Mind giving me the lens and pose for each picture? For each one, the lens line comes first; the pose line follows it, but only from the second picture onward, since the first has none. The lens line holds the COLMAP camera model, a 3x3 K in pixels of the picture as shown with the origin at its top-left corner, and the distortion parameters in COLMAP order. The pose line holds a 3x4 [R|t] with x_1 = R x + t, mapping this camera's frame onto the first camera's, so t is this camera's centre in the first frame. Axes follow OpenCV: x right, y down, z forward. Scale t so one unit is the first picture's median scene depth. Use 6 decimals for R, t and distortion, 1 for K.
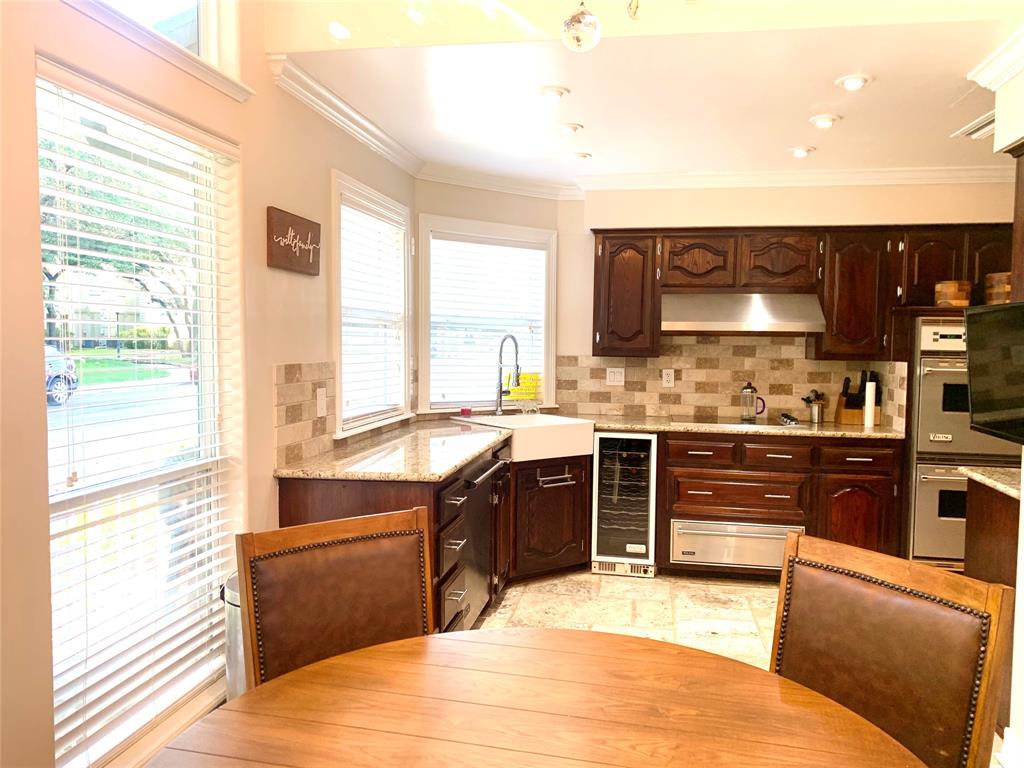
lens RADIAL K [[792.1, 0, 511.1], [0, 792.1, 393.1], [0, 0, 1]] dist [-0.006010, -0.010806]
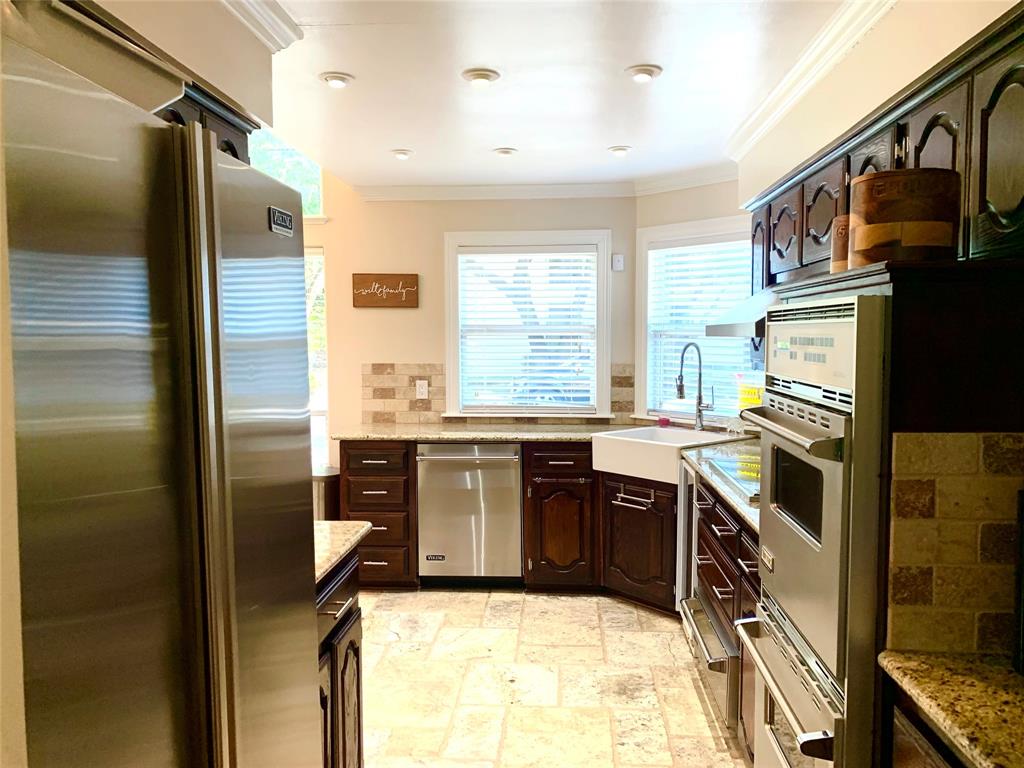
lens RADIAL K [[792.1, 0, 509.2], [0, 792.1, 377.7], [0, 0, 1]] dist [-0.006010, -0.010806]
pose [[0.090475, 0.043599, -0.994944, 1.047118], [-0.064513, 0.997199, 0.037831, -0.064675], [0.993807, 0.060764, 0.093034, 0.830431]]
